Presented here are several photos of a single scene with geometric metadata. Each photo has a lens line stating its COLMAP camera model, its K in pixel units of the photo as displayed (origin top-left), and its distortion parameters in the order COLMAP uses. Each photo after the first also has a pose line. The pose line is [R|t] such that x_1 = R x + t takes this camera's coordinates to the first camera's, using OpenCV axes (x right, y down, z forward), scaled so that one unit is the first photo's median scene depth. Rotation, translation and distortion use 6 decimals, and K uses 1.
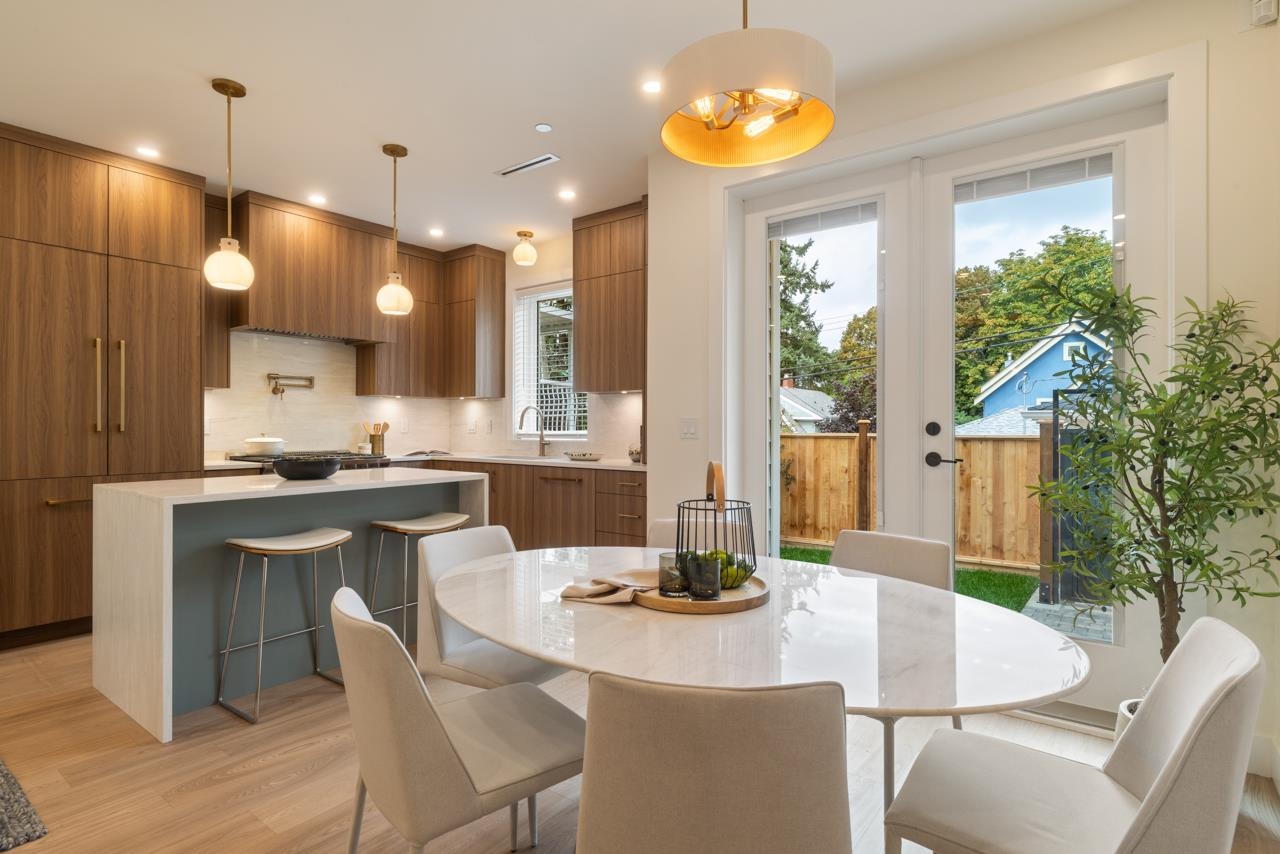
lens RADIAL K [[651.3, 0, 647.7], [0, 651.3, 426.9], [0, 0, 1]] dist [0.005697, 0.000871]
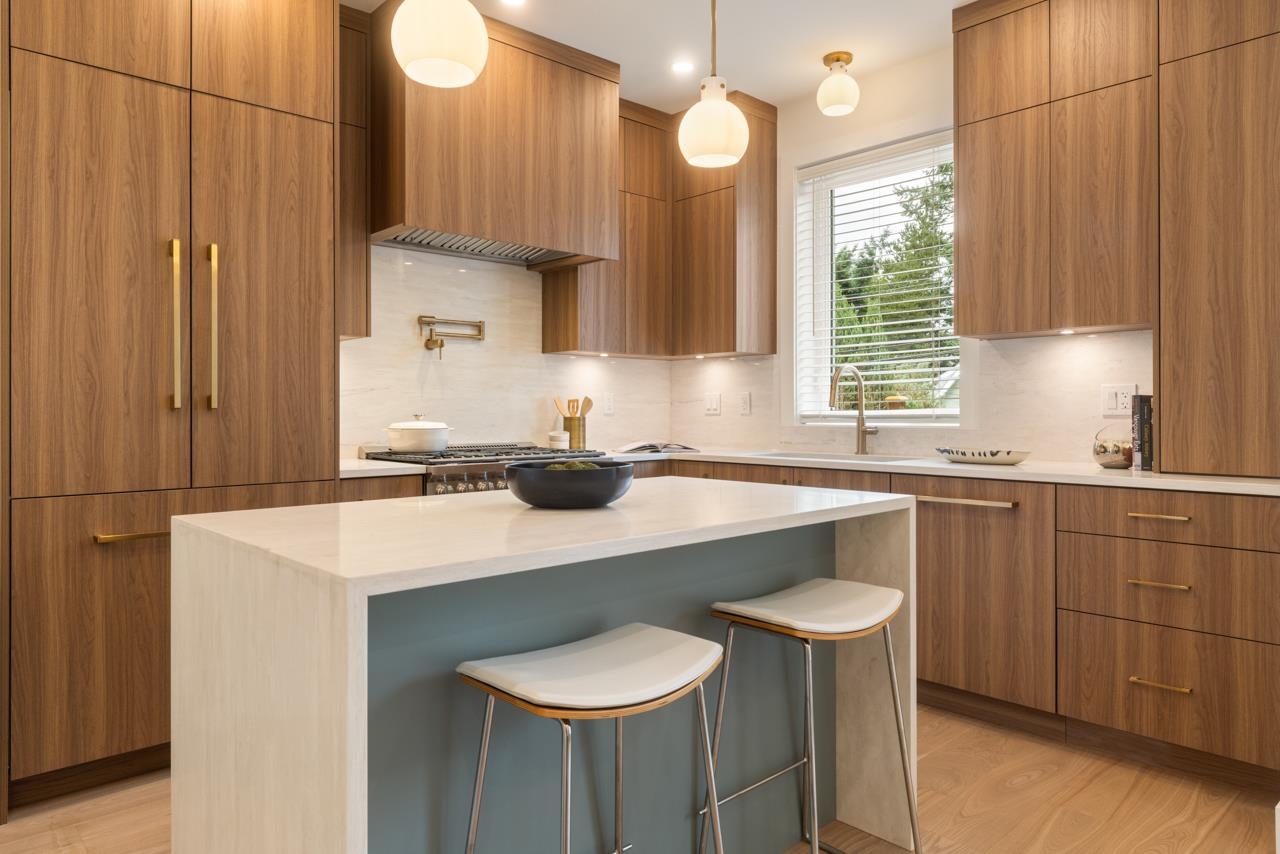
lens RADIAL K [[829.6, 0, 633.4], [0, 829.6, 409.1], [0, 0, 1]] dist [0.007644, -0.003495]
pose [[0.982670, -0.005046, -0.185296, -0.298508], [0.004399, 0.999983, -0.003903, 0.010548], [0.185312, 0.003020, 0.982675, 0.345030]]
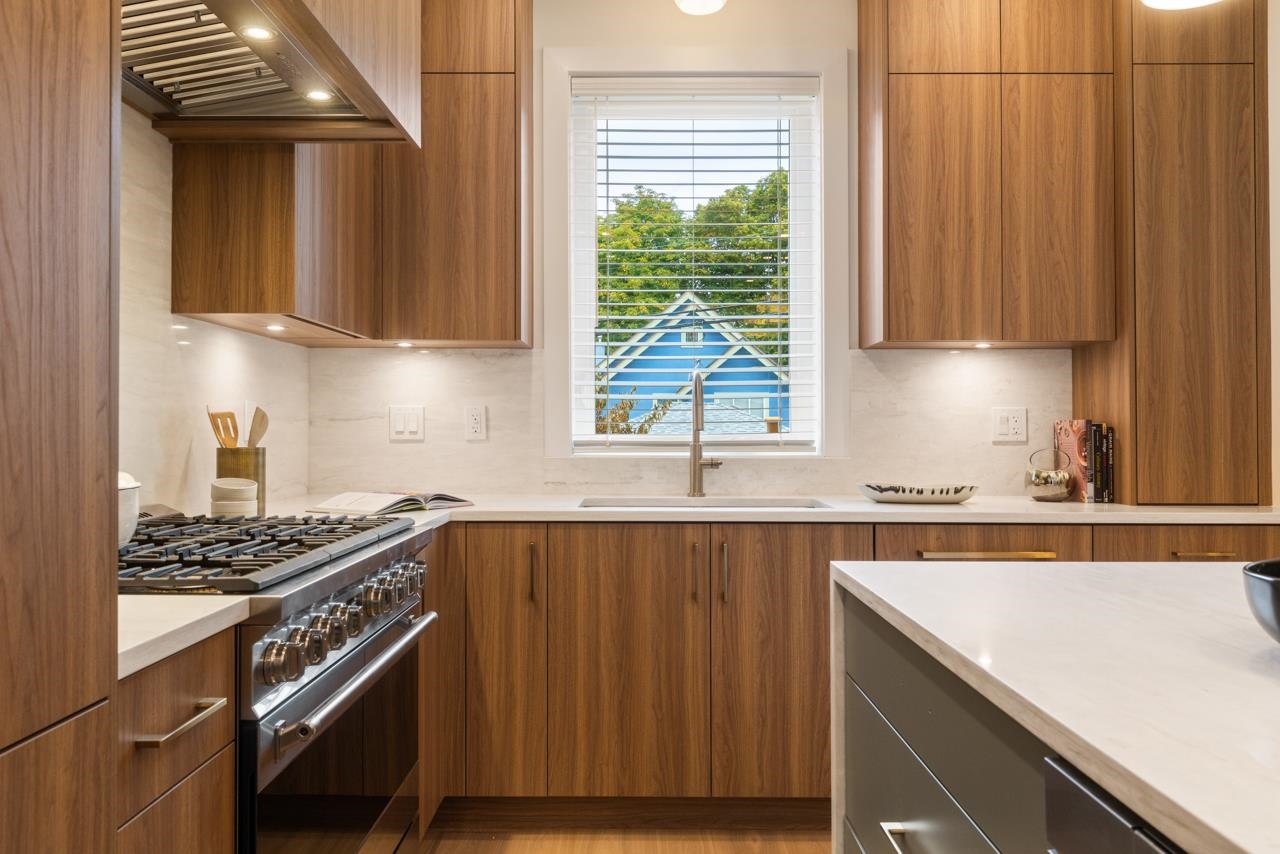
lens RADIAL K [[931.3, 0, 641.3], [0, 931.3, 421.1], [0, 0, 1]] dist [0.004785, -0.013246]
pose [[0.801347, 0.004279, 0.598184, -0.715251], [0.001075, 0.999963, -0.008593, 0.004461], [-0.598198, 0.007529, 0.801313, 0.748289]]
